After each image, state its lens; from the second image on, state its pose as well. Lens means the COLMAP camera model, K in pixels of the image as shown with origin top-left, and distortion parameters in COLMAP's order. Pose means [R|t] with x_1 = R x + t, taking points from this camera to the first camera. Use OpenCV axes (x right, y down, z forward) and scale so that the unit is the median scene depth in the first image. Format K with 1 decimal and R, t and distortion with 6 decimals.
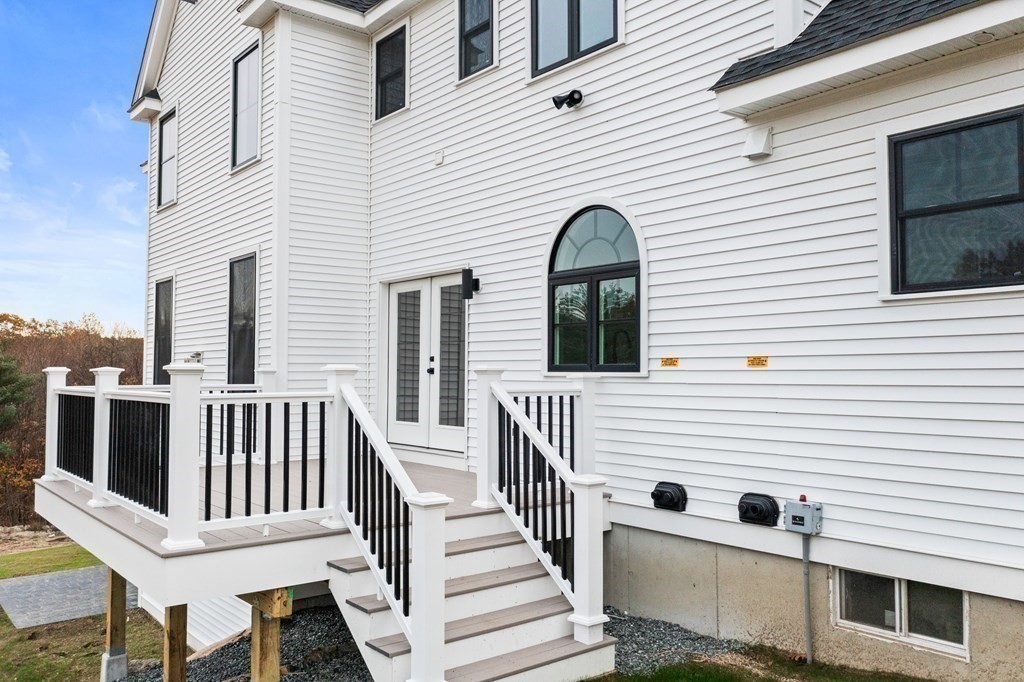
lens RADIAL K [[817.8, 0, 508.4], [0, 817.8, 336.3], [0, 0, 1]] dist [-0.019287, 0.005517]
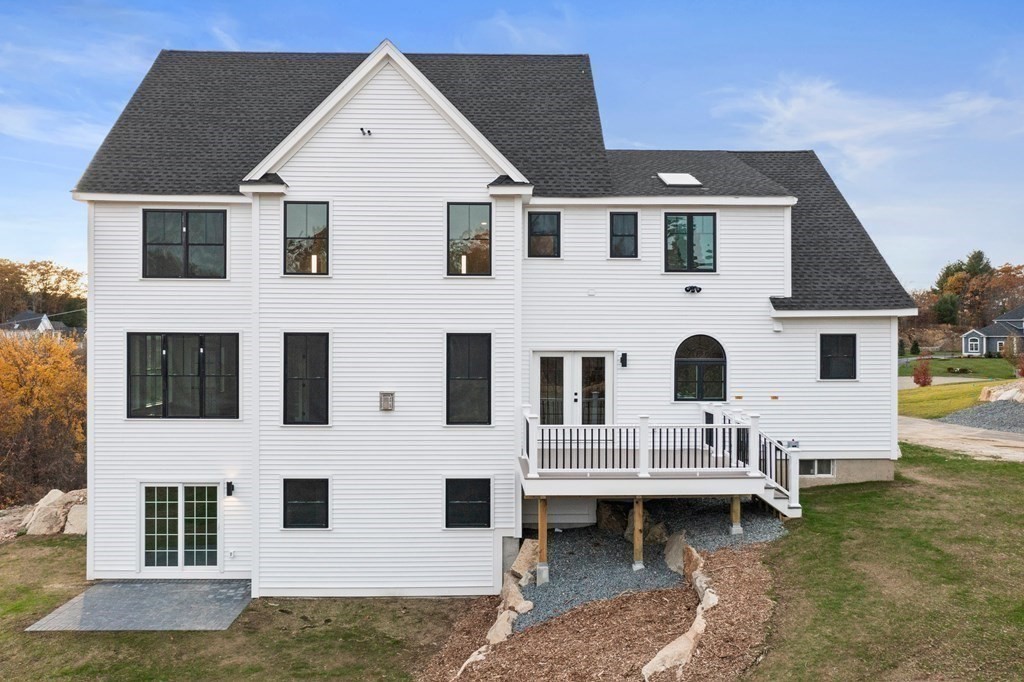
lens RADIAL K [[817.8, 0, 511.1], [0, 817.8, 344.6], [0, 0, 1]] dist [-0.019287, 0.005517]
pose [[0.611780, -0.004310, 0.791016, -2.738168], [-0.036533, 0.998764, 0.033697, -0.237103], [-0.790184, -0.049513, 0.610866, -0.080207]]
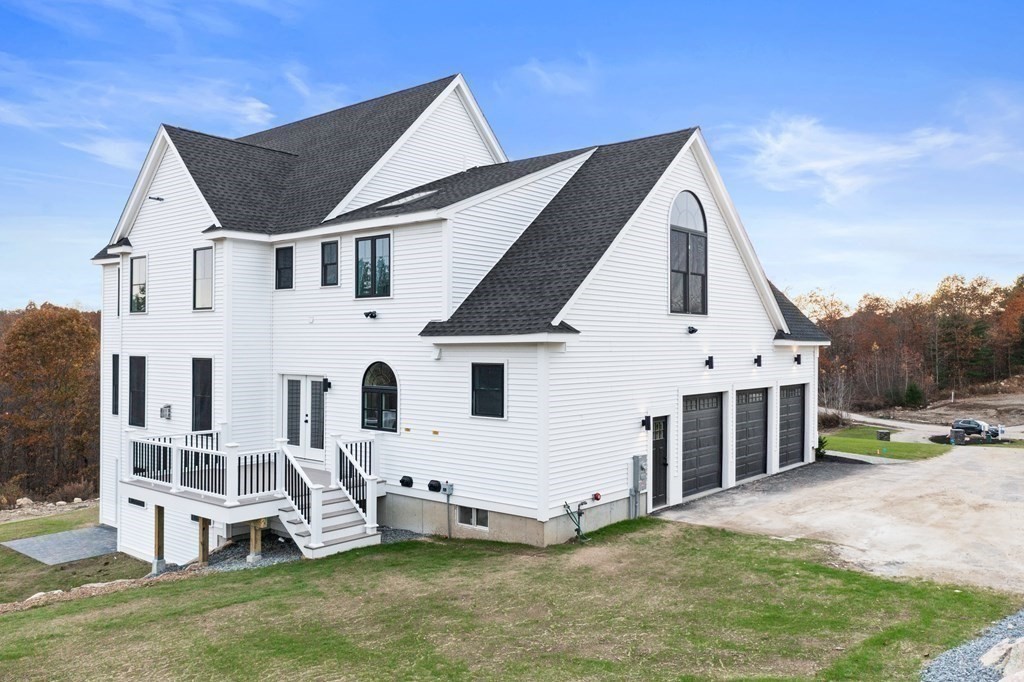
lens RADIAL K [[817.8, 0, 512.3], [0, 817.8, 342.2], [0, 0, 1]] dist [-0.019287, 0.005517]
pose [[0.981095, 0.004581, 0.193471, 0.023672], [-0.012706, 0.999088, 0.040775, -0.393892], [-0.193107, -0.042463, 0.980258, -1.757834]]
